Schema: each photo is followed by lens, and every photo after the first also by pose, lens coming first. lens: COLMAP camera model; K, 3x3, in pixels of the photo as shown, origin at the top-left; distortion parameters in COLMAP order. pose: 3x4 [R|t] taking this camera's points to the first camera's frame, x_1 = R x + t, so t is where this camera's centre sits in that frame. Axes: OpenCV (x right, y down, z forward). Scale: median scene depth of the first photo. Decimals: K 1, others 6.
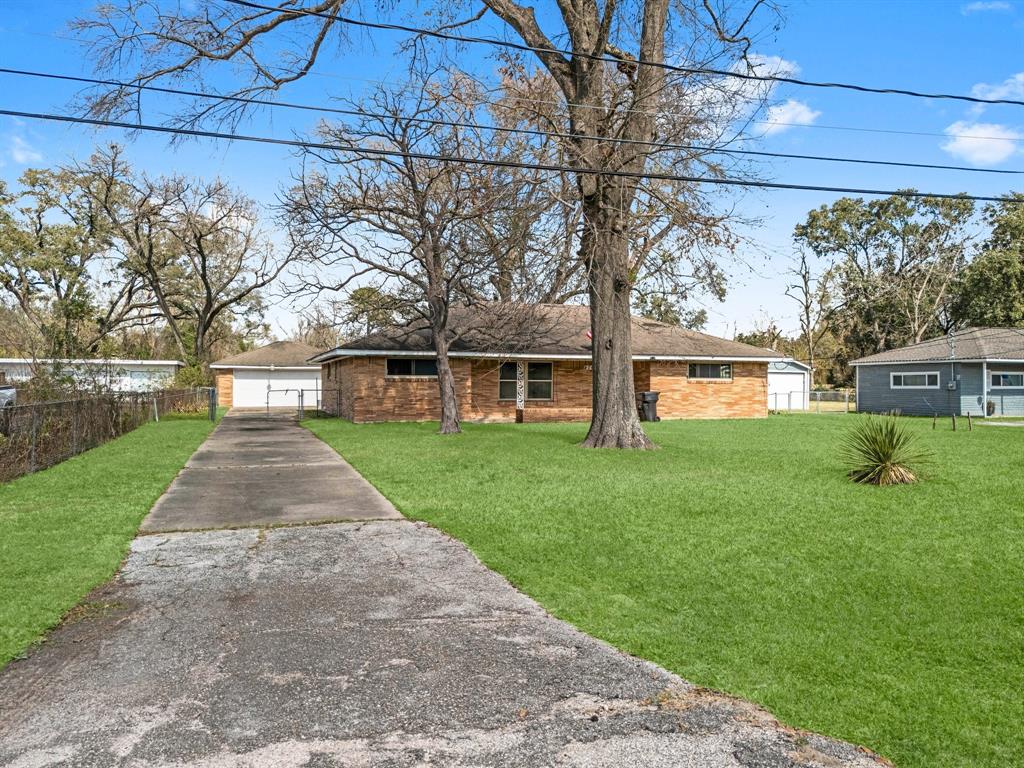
lens RADIAL K [[756.3, 0, 508.6], [0, 756.3, 375.3], [0, 0, 1]] dist [0.038917, -0.013124]
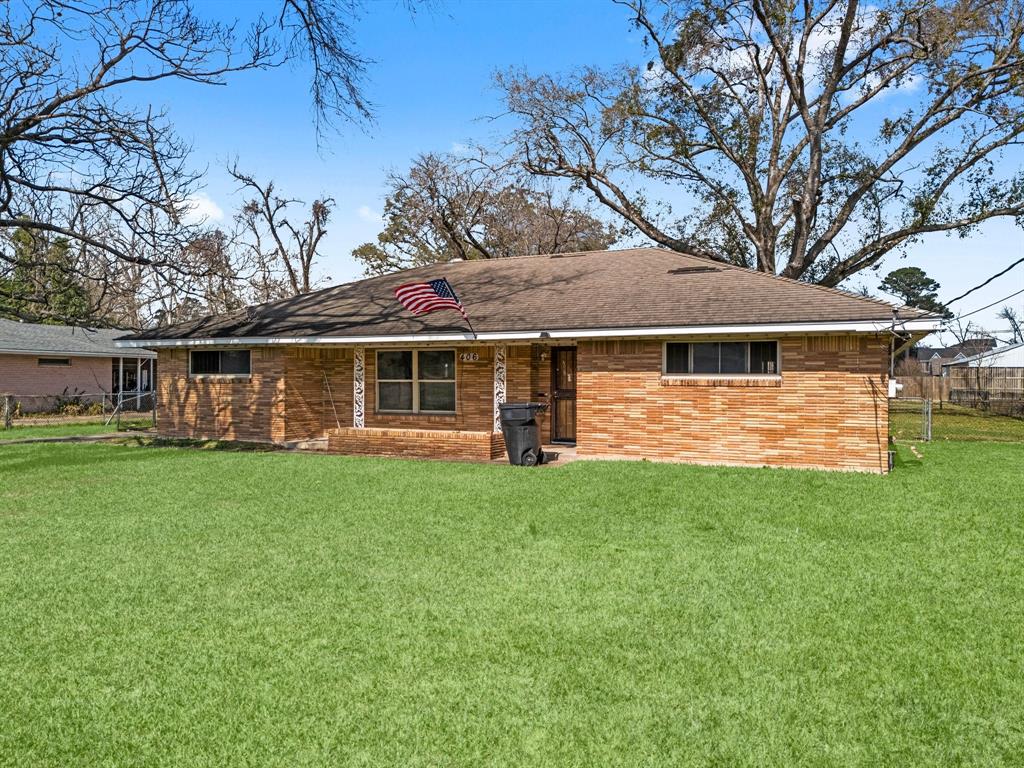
lens RADIAL K [[756.3, 0, 515.4], [0, 756.3, 386.5], [0, 0, 1]] dist [0.038917, -0.013124]
pose [[0.733093, 0.003527, -0.680119, 0.481374], [0.008726, 0.999855, 0.014590, 0.003250], [0.680072, -0.016631, 0.732957, 0.583005]]
